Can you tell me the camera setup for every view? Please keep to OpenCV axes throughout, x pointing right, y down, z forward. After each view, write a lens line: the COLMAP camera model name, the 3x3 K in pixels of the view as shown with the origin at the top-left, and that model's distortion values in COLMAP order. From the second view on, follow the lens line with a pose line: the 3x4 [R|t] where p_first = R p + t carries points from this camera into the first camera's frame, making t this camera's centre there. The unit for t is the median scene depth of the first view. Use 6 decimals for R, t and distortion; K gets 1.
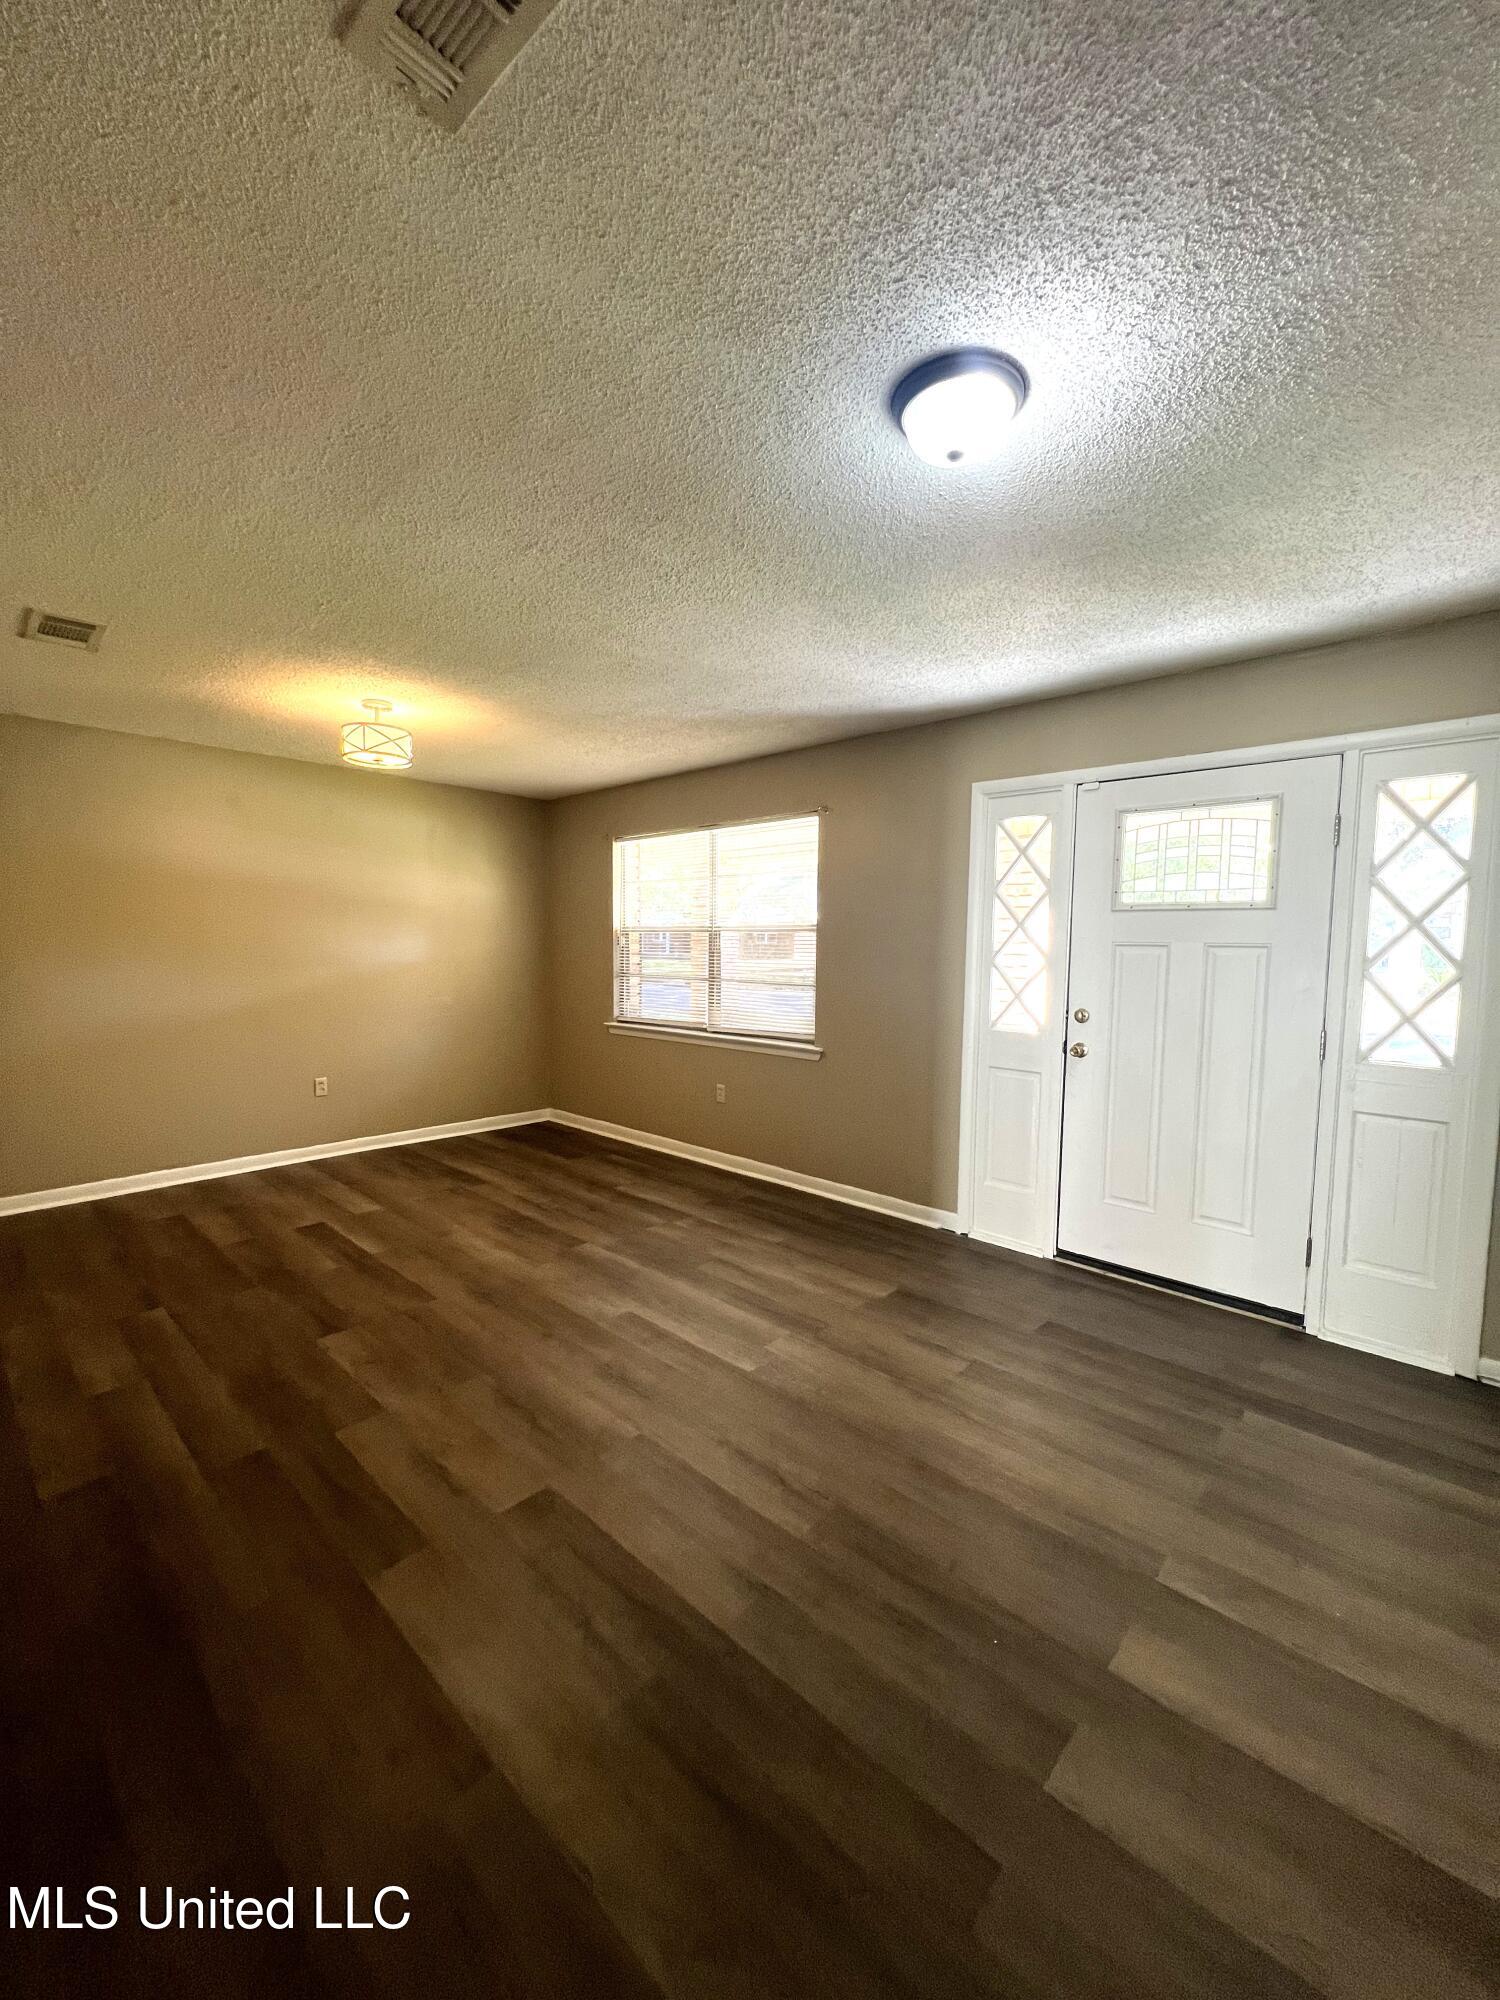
lens RADIAL K [[799.1, 0, 744.0], [0, 799.1, 1006.8], [0, 0, 1]] dist [-0.001395, -0.000187]
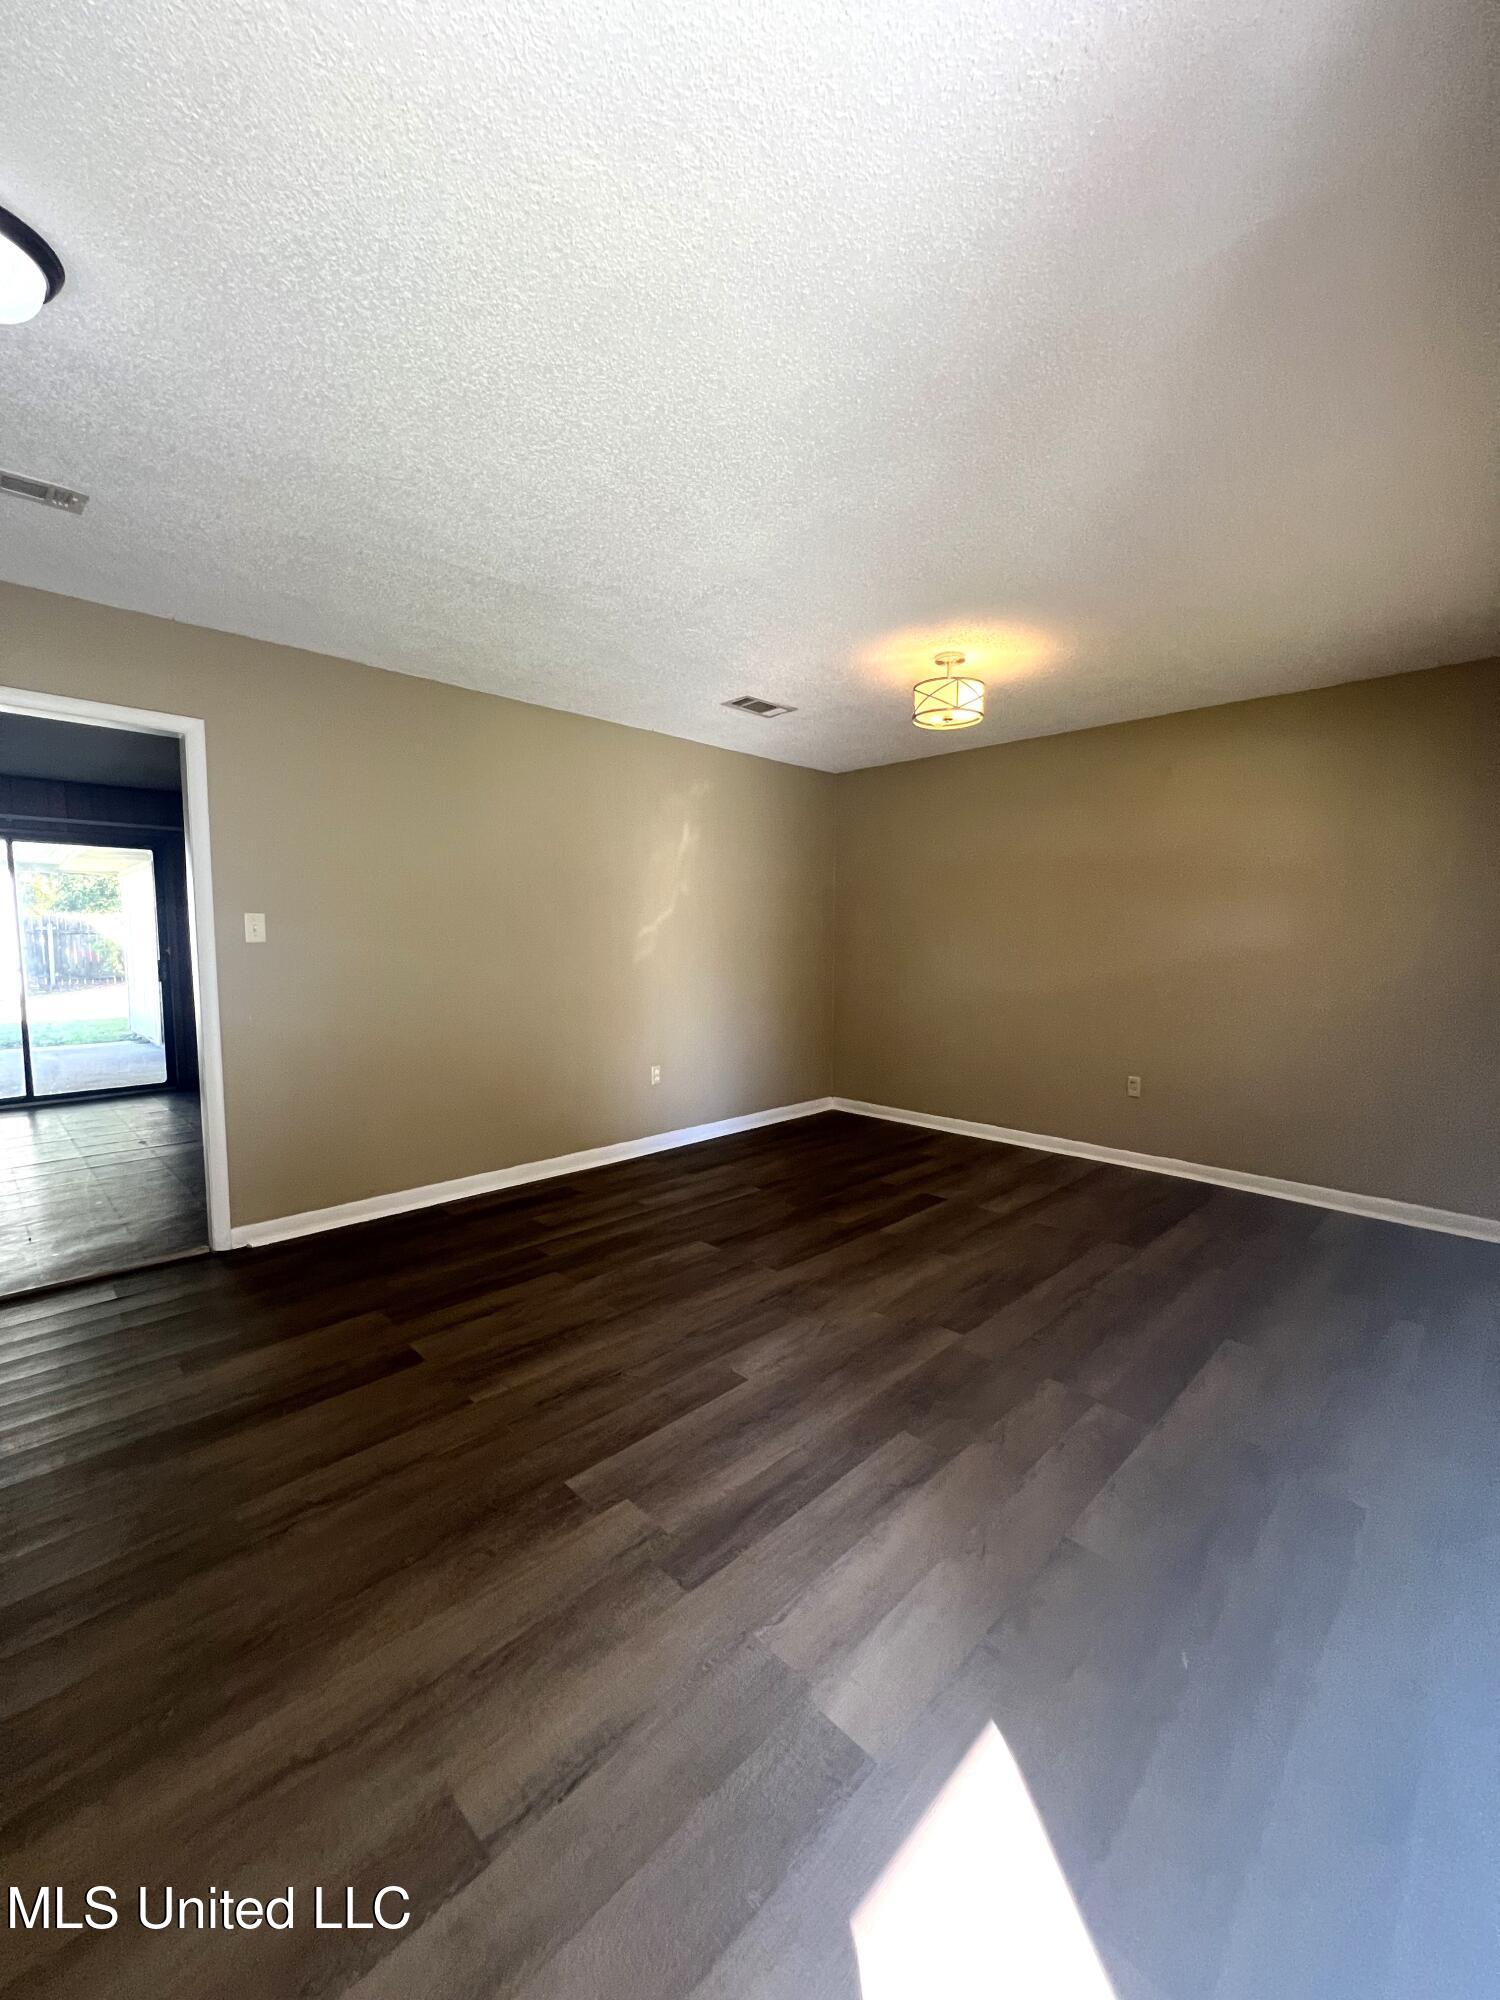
lens RADIAL K [[799.1, 0, 753.8], [0, 799.1, 1013.2], [0, 0, 1]] dist [-0.001395, -0.000187]
pose [[-0.035150, 0.083282, -0.995906, 0.502567], [-0.077058, 0.993329, 0.085786, -0.031494], [0.996407, 0.079758, -0.028498, 0.845431]]
